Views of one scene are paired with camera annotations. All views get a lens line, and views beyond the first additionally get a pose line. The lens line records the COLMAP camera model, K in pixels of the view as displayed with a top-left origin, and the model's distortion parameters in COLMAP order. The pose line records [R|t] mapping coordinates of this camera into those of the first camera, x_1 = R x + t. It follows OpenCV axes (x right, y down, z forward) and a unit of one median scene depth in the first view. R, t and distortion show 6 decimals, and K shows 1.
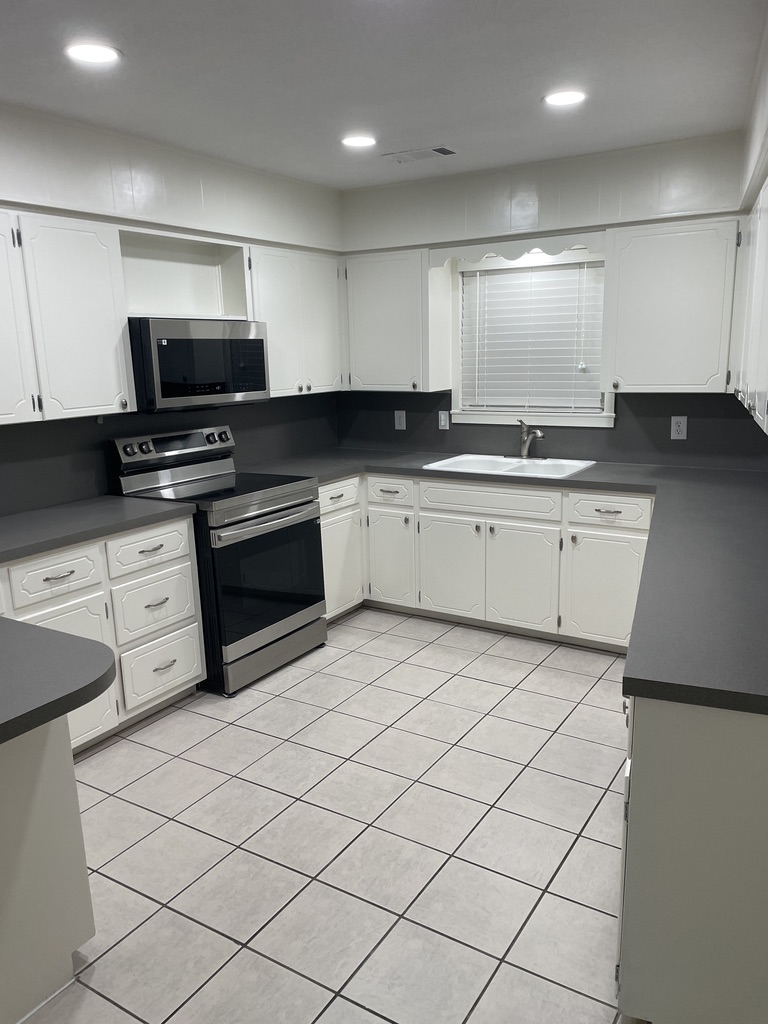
lens RADIAL K [[780.6, 0, 383.5], [0, 780.6, 514.4], [0, 0, 1]] dist [0.058780, -0.039206]
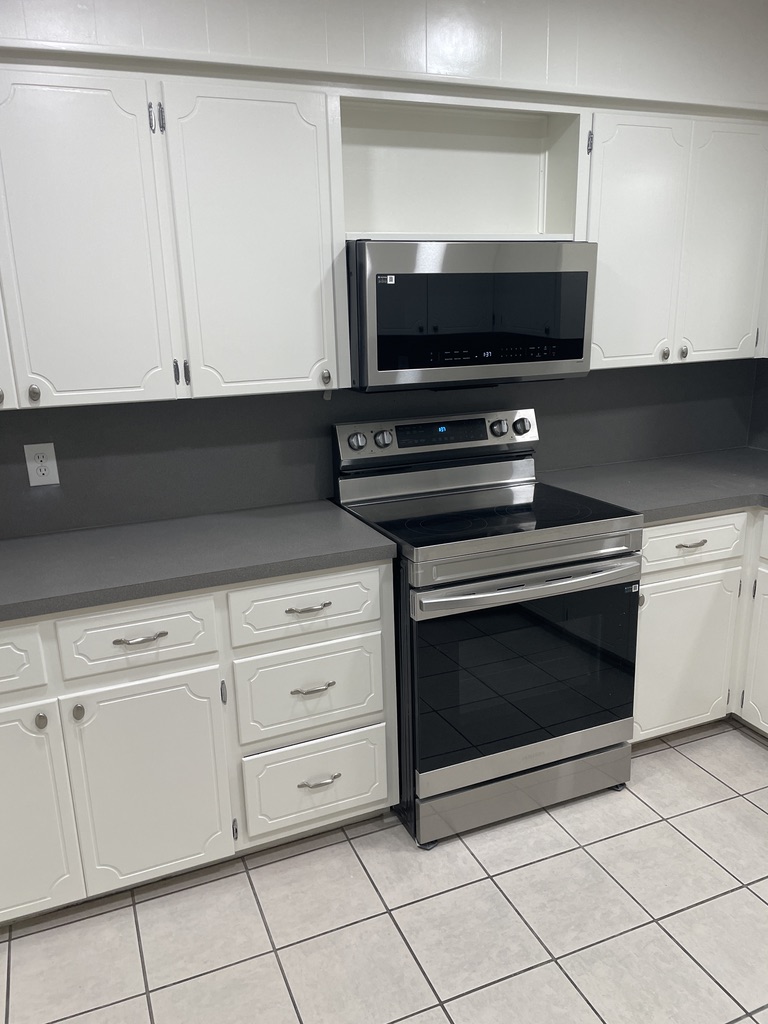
lens RADIAL K [[780.6, 0, 384.0], [0, 780.6, 517.3], [0, 0, 1]] dist [0.058780, -0.039206]
pose [[0.820326, 0.157561, -0.549764, 0.085863], [-0.115501, 0.987135, 0.110566, -0.096423], [0.560111, -0.027202, 0.827970, 0.454686]]
